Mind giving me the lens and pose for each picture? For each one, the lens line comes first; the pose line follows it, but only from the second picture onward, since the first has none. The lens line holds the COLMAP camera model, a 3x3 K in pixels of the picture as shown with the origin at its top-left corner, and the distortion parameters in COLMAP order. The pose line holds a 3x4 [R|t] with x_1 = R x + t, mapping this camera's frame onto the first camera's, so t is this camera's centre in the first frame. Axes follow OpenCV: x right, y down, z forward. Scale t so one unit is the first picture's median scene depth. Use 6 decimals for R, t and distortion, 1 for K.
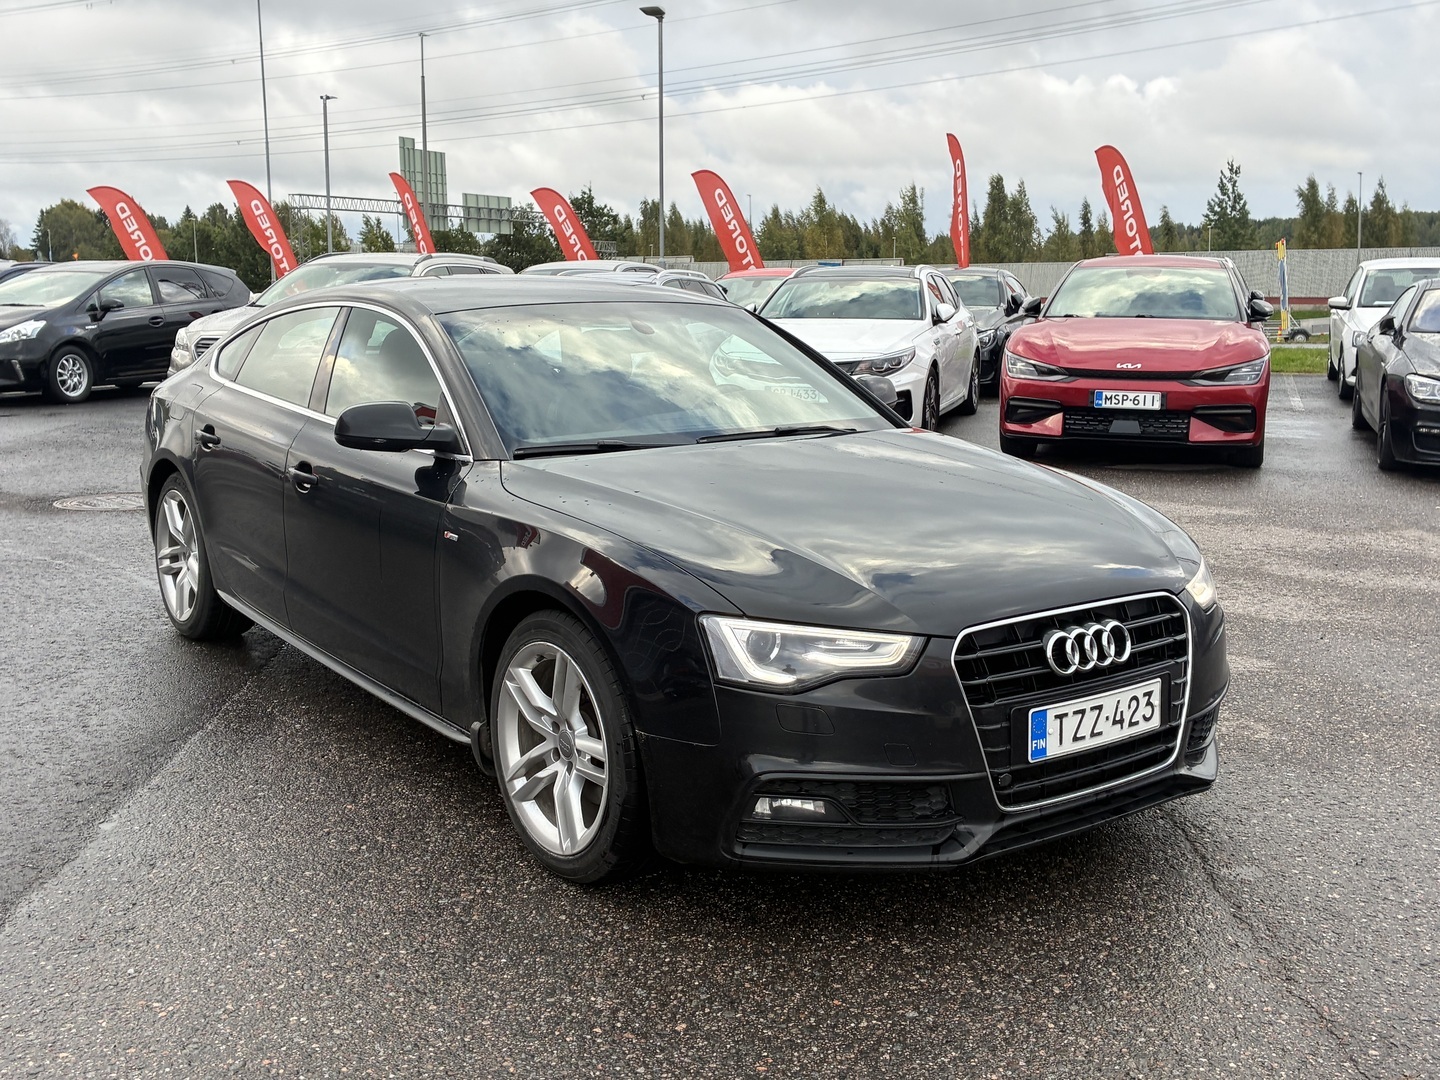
lens RADIAL K [[1549.7, 0, 702.8], [0, 1549.7, 544.6], [0, 0, 1]] dist [0.047087, 0.008372]
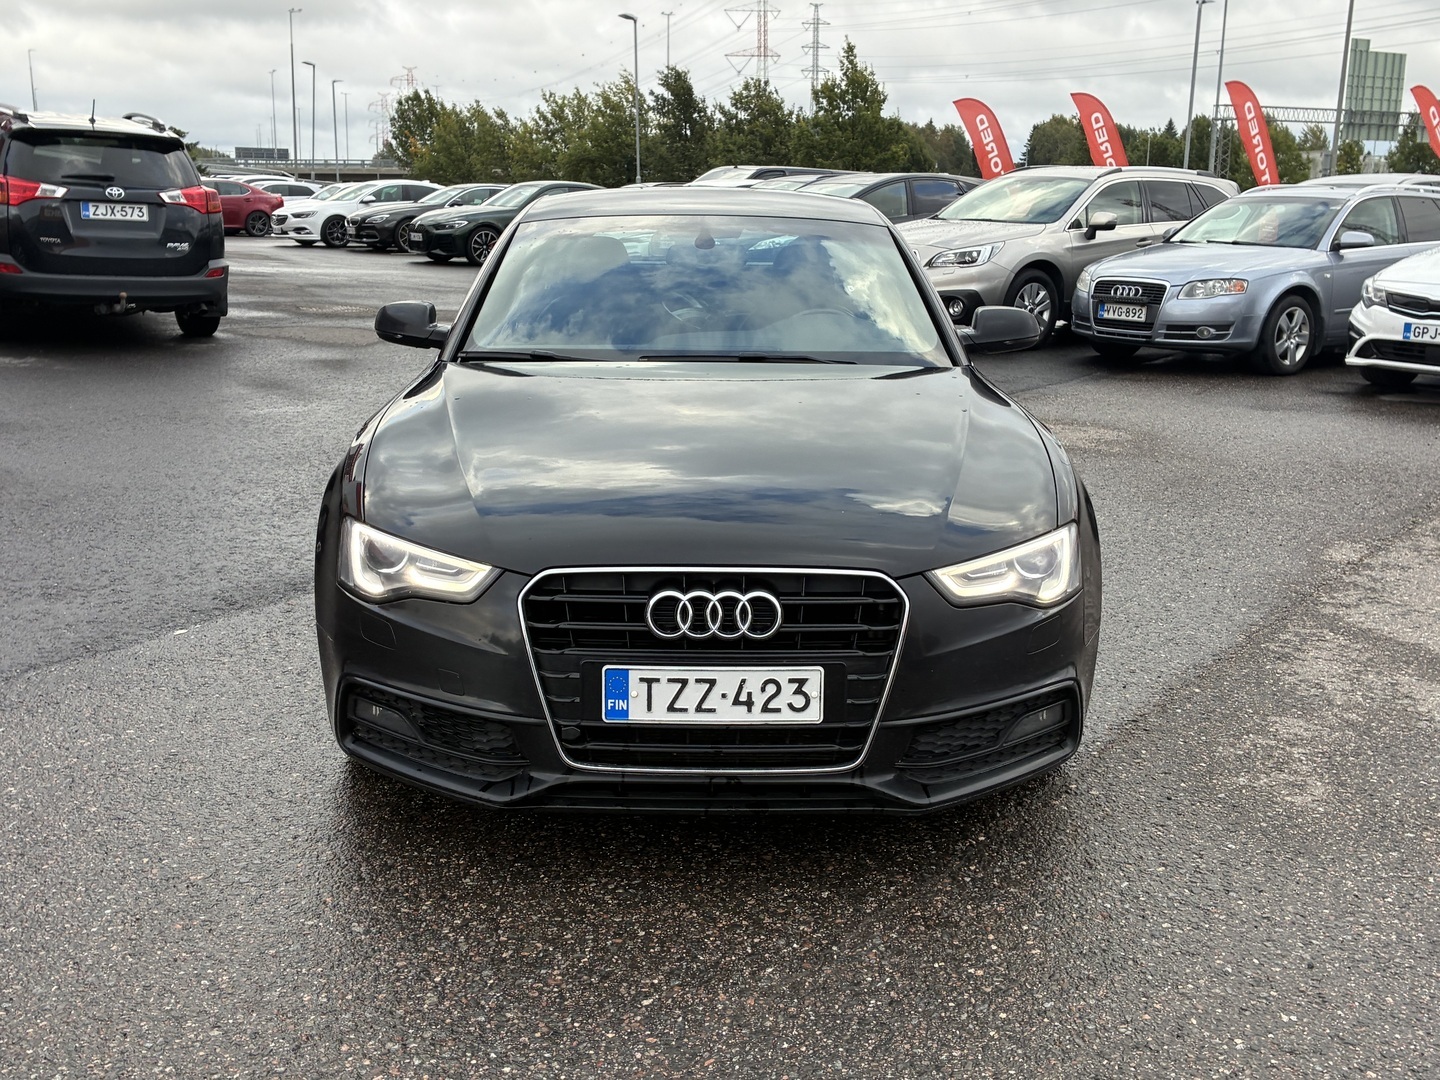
lens RADIAL K [[1549.7, 0, 702.8], [0, 1549.7, 544.6], [0, 0, 1]] dist [0.047087, 0.008372]
pose [[0.818721, 0.146952, -0.555069, 0.722325], [-0.117555, 0.989118, 0.088472, -0.051019], [0.562029, -0.007183, 0.827086, 0.254078]]
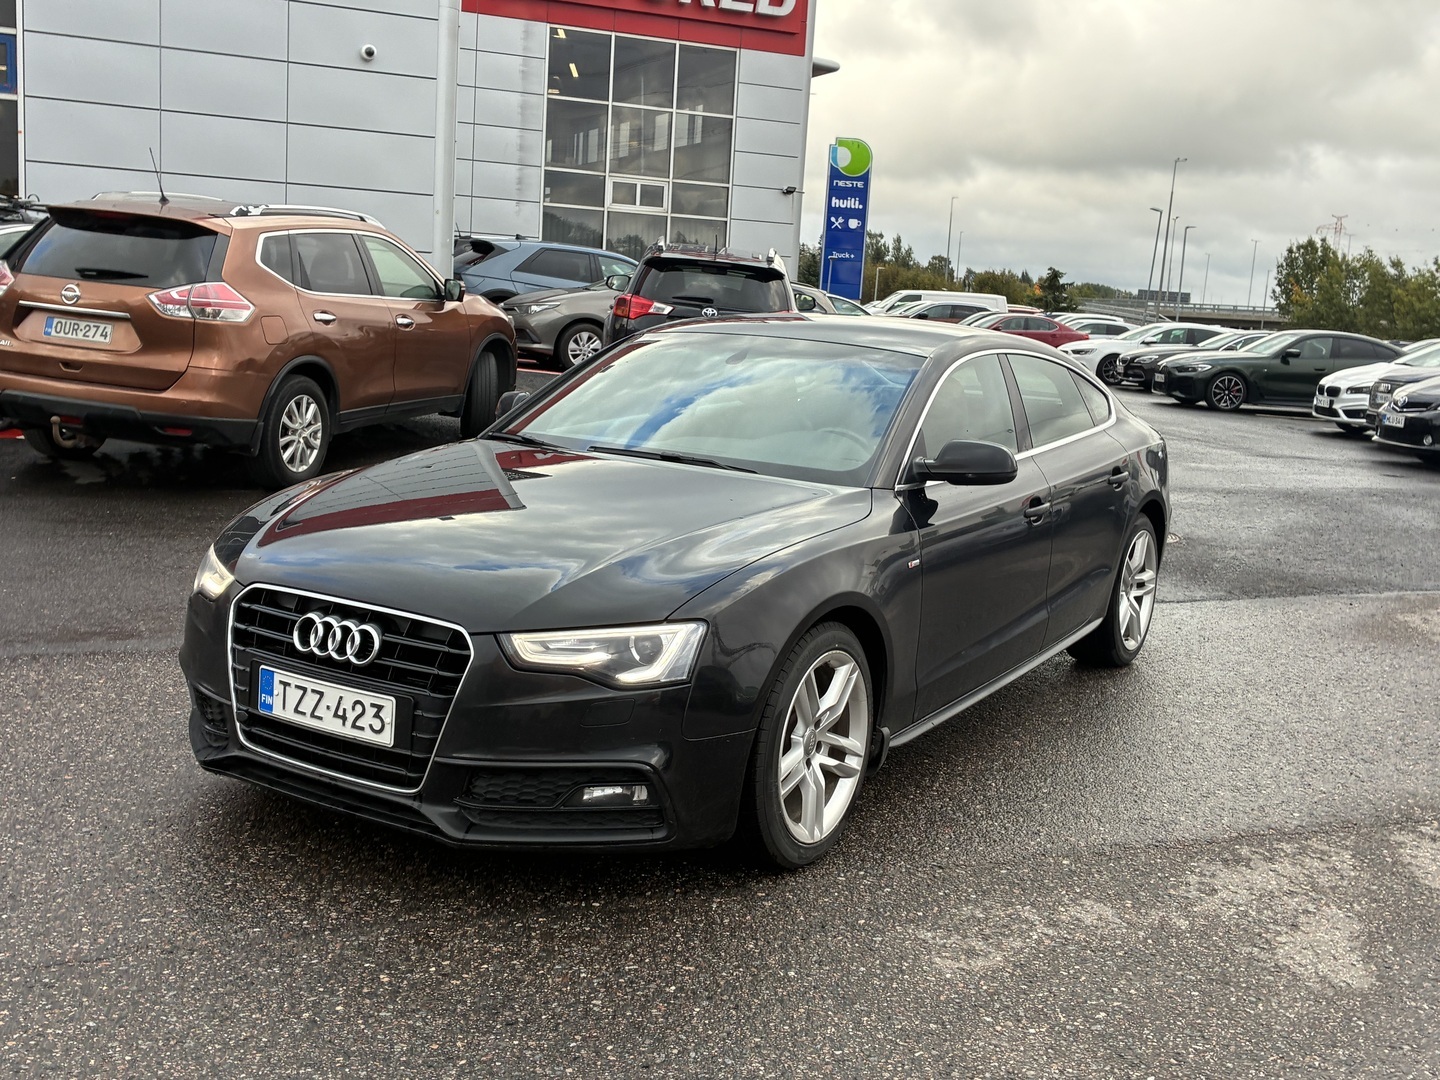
lens RADIAL K [[1551.9, 0, 720.0], [0, 1551.9, 540.0], [0, 0, 1]] dist [0.044605, -0.023064]
pose [[0.382200, 0.176403, -0.907086, 1.291471], [-0.223339, 0.970143, 0.094562, -0.157945], [0.896684, 0.166446, 0.410186, 0.774590]]
